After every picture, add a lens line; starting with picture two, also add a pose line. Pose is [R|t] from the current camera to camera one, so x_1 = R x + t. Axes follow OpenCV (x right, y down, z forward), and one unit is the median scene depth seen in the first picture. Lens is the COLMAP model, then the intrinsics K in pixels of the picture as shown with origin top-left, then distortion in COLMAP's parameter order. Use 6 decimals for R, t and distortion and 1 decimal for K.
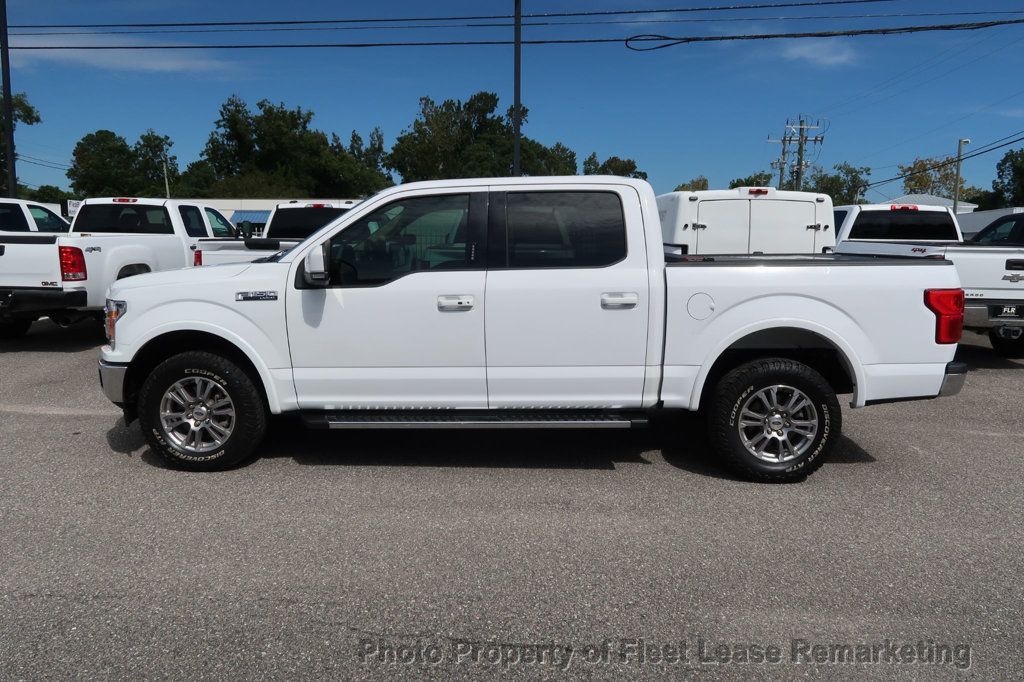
lens RADIAL K [[712.3, 0, 506.3], [0, 712.3, 340.7], [0, 0, 1]] dist [-0.033244, 0.019588]
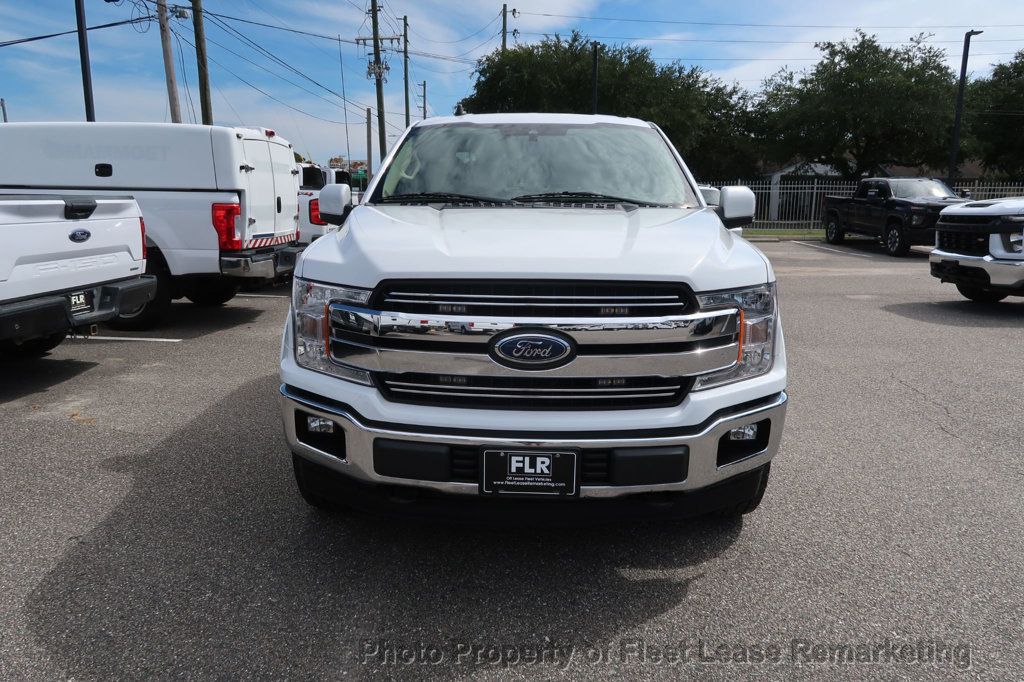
lens RADIAL K [[712.3, 0, 509.1], [0, 712.3, 343.3], [0, 0, 1]] dist [-0.033244, 0.019588]
pose [[0.000746, -0.209974, 0.977707, -0.333785], [0.139430, 0.968179, 0.207821, -0.046637], [-0.990232, 0.136166, 0.029999, 0.360054]]
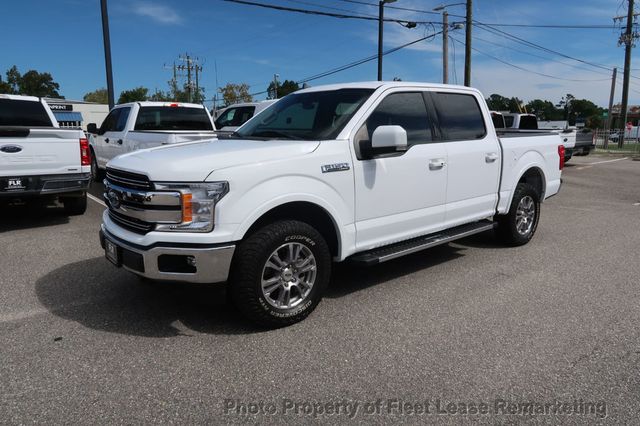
lens RADIAL K [[445.2, 0, 316.9], [0, 445.2, 213.0], [0, 0, 1]] dist [-0.033244, 0.019588]
pose [[0.746509, -0.128457, 0.652858, -0.256263], [0.100651, 0.991697, 0.080038, -0.014497], [-0.657719, 0.005961, 0.753240, 0.129318]]
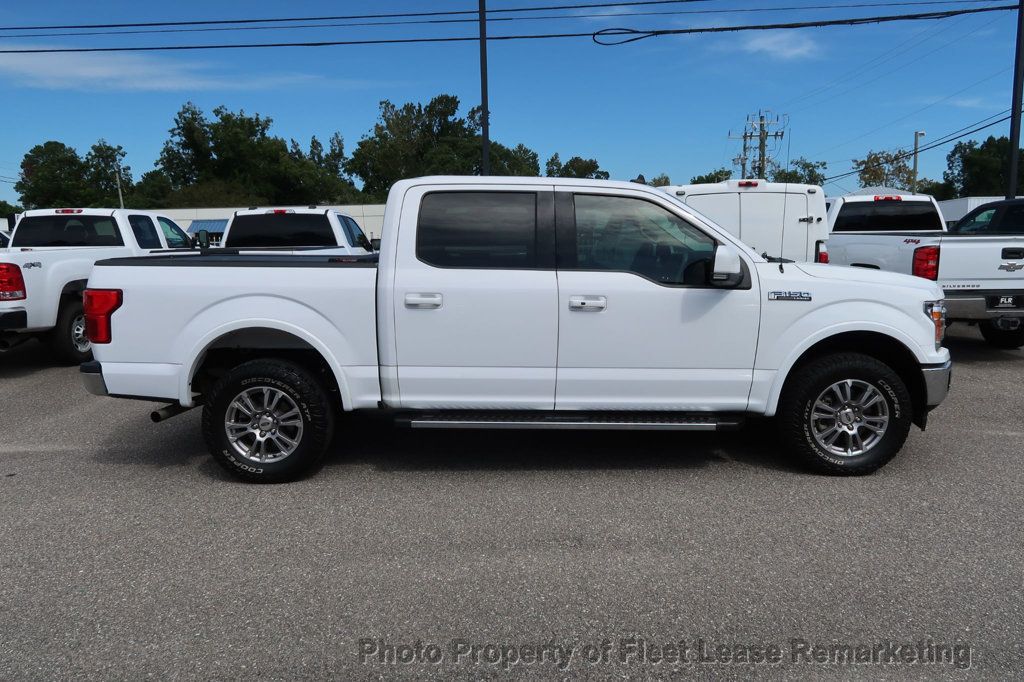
lens RADIAL K [[712.3, 0, 507.2], [0, 712.3, 339.9], [0, 0, 1]] dist [-0.033244, 0.019588]
pose [[0.998332, -0.033925, 0.046717, -0.009717], [0.034133, 0.999411, -0.003658, -0.004732], [-0.046565, 0.005247, 0.998901, 0.034256]]
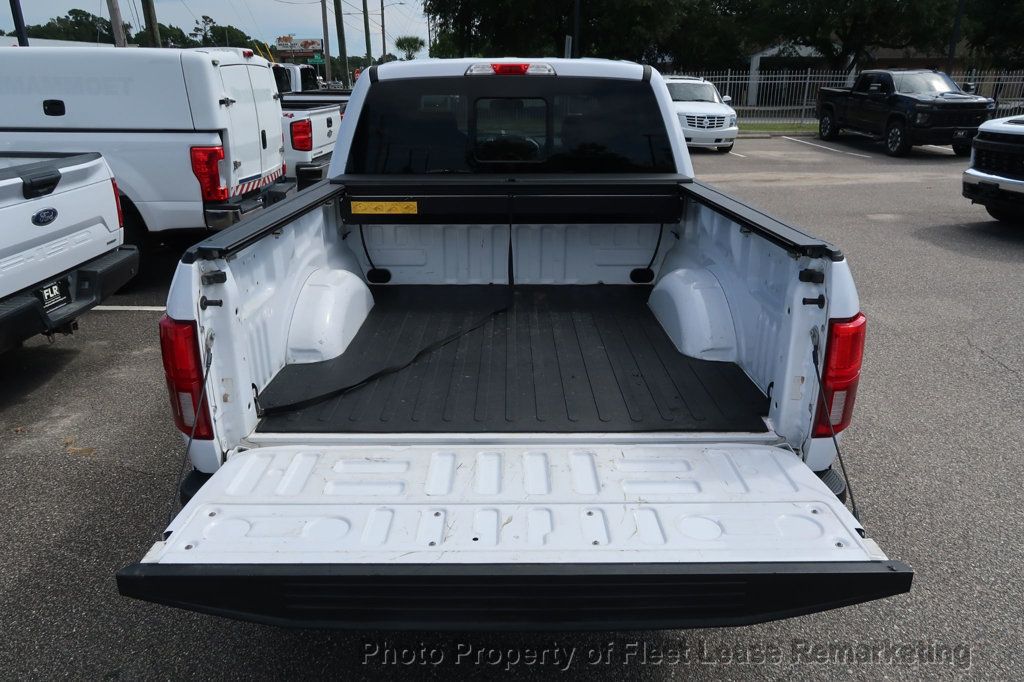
lens RADIAL K [[712.3, 0, 509.4], [0, 712.3, 342.4], [0, 0, 1]] dist [-0.033244, 0.019588]
pose [[-0.053512, -0.359815, 0.931488, -0.279190], [0.146889, 0.919840, 0.363755, -0.081863], [-0.987705, 0.156290, 0.003630, 0.392648]]
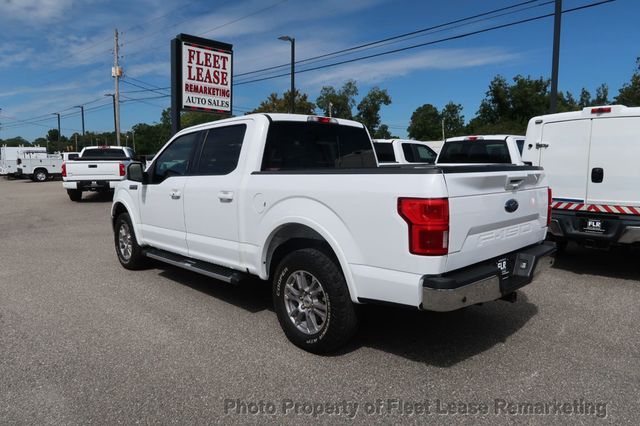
lens RADIAL K [[445.2, 0, 318.8], [0, 445.2, 209.1], [0, 0, 1]] dist [-0.033244, 0.019588]
pose [[0.711140, 0.063671, -0.700161, 0.273415], [-0.093635, 0.995596, -0.004567, -0.012357], [0.696787, 0.068807, 0.713970, 0.133276]]
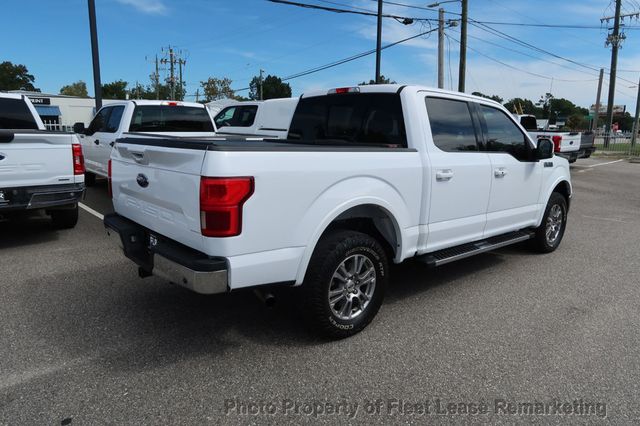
lens RADIAL K [[445.2, 0, 317.3], [0, 445.2, 213.5], [0, 0, 1]] dist [-0.033244, 0.019588]
pose [[0.718510, -0.133745, 0.682536, -0.252449], [0.094966, 0.991012, 0.094221, -0.031329], [-0.689003, -0.002881, 0.724753, 0.188113]]
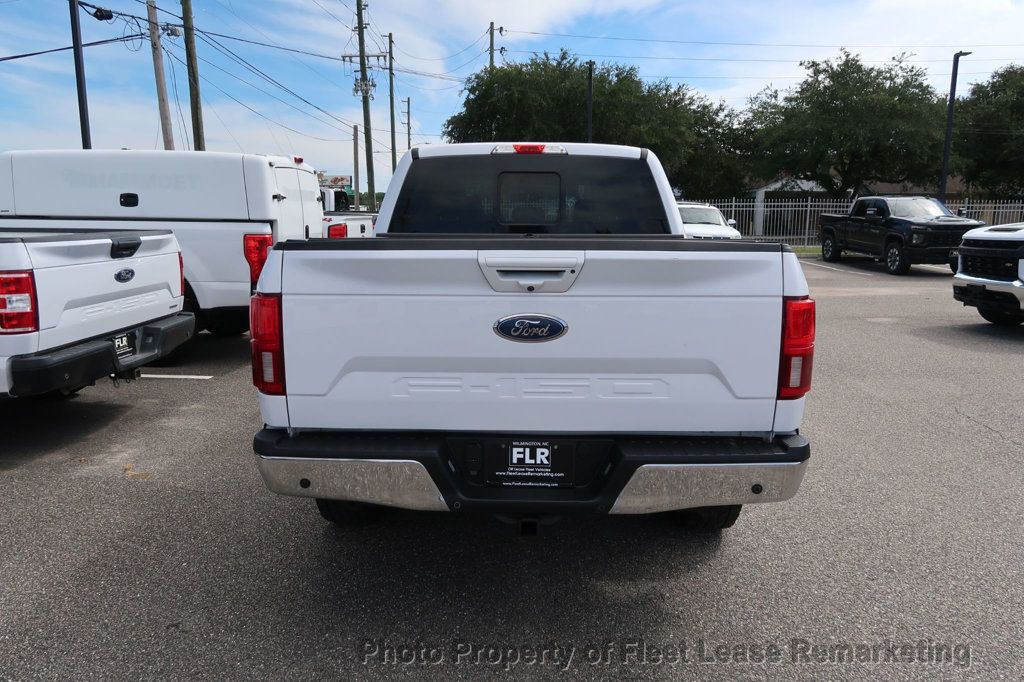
lens RADIAL K [[712.3, 0, 508.6], [0, 712.3, 343.8], [0, 0, 1]] dist [-0.033244, 0.019588]
pose [[-0.028427, -0.191447, 0.981091, -0.317482], [0.141470, 0.970838, 0.193546, -0.061507], [-0.989534, 0.144297, -0.000514, 0.398250]]
